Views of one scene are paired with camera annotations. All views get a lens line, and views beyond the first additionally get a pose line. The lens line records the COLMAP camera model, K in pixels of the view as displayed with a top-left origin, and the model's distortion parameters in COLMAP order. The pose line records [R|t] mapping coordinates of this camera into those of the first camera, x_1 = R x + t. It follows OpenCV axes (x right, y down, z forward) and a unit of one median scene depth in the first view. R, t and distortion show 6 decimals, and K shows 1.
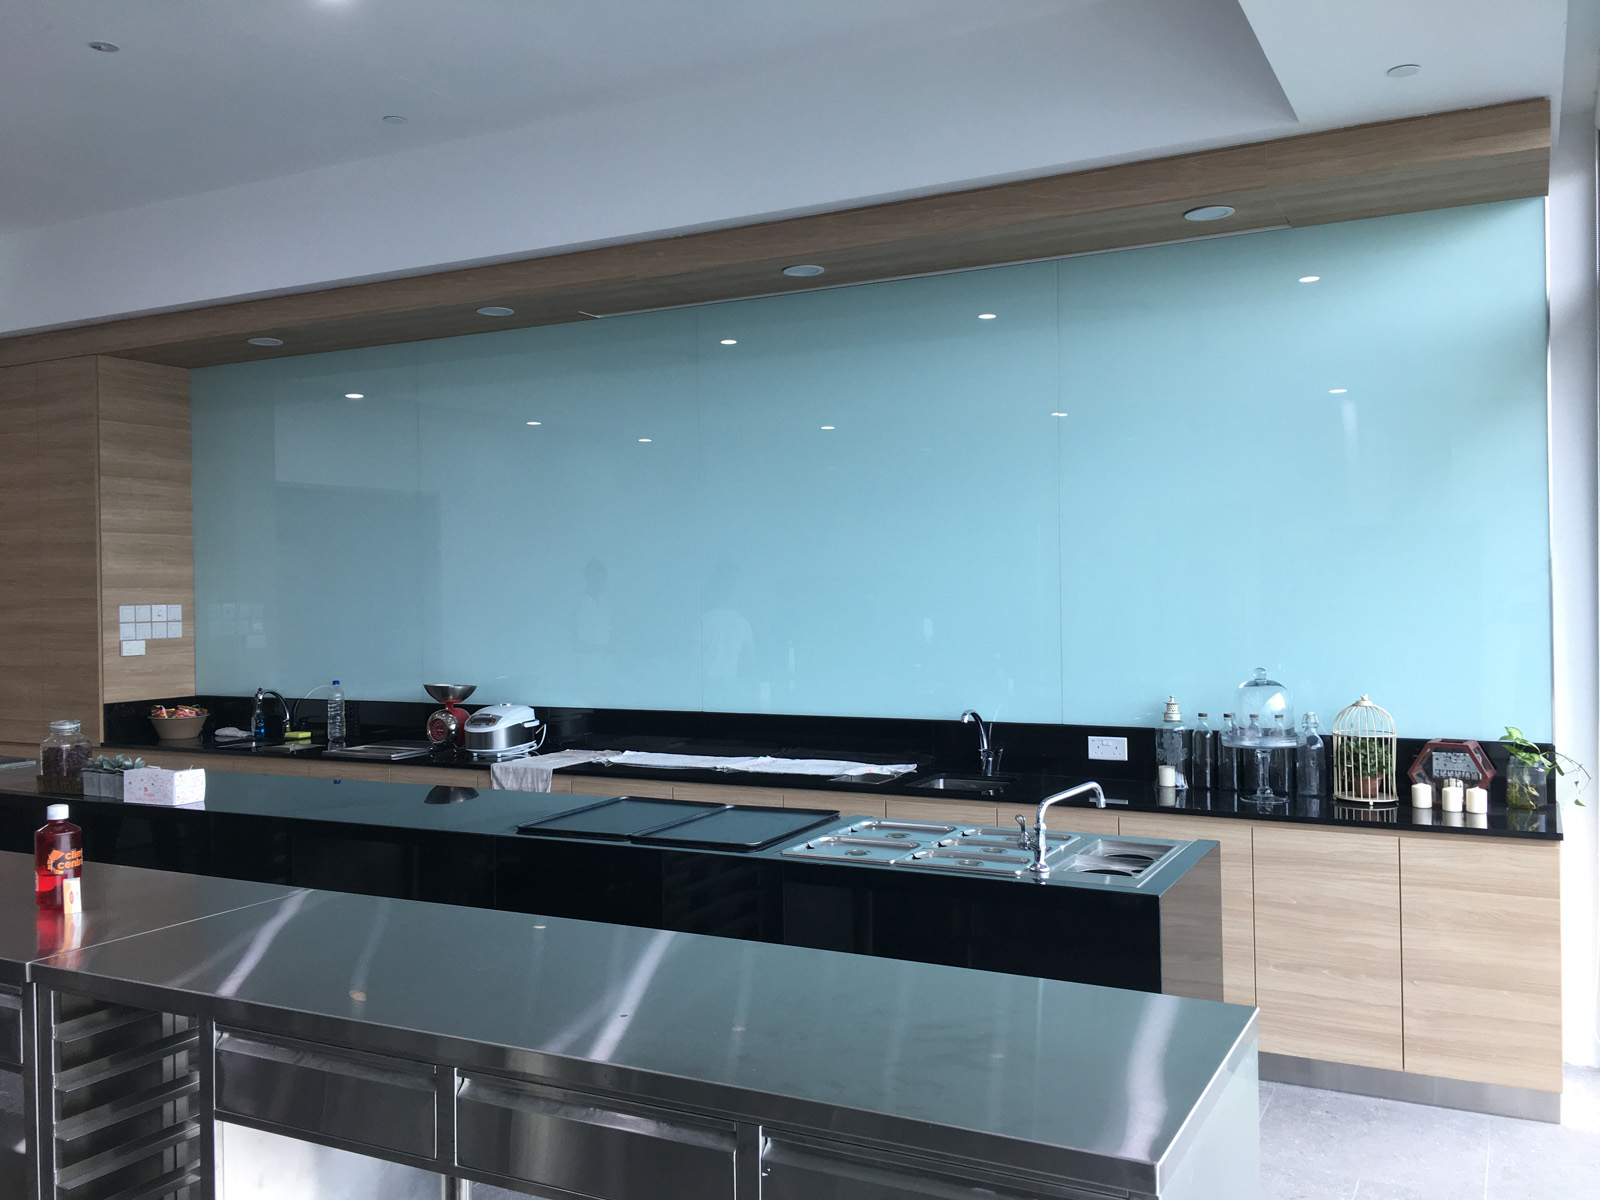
lens RADIAL K [[1369.3, 0, 797.7], [0, 1369.3, 590.9], [0, 0, 1]] dist [0.086254, -0.111666]
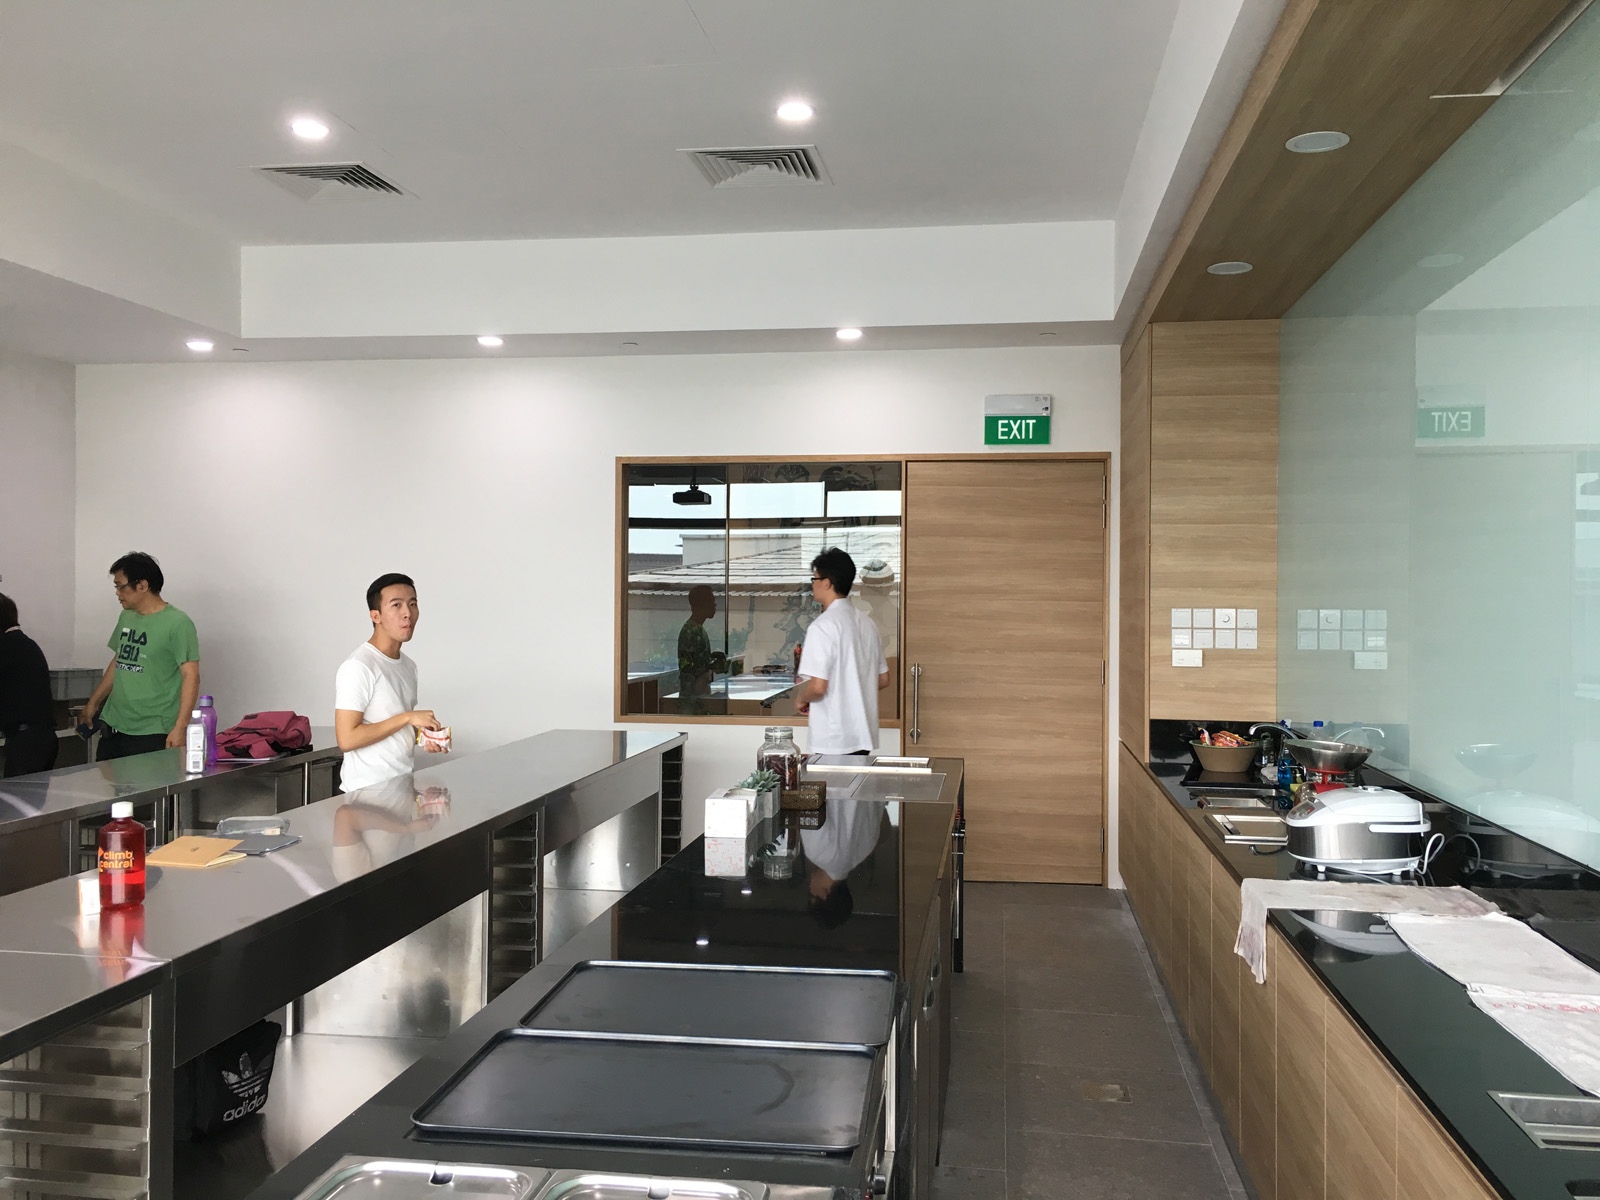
lens RADIAL K [[1369.3, 0, 797.7], [0, 1369.3, 590.9], [0, 0, 1]] dist [0.086254, -0.111666]
pose [[0.337595, 0.015922, -0.941157, 0.238460], [-0.014955, 0.999821, 0.011551, -0.006477], [0.941173, 0.010176, 0.337773, 0.481937]]
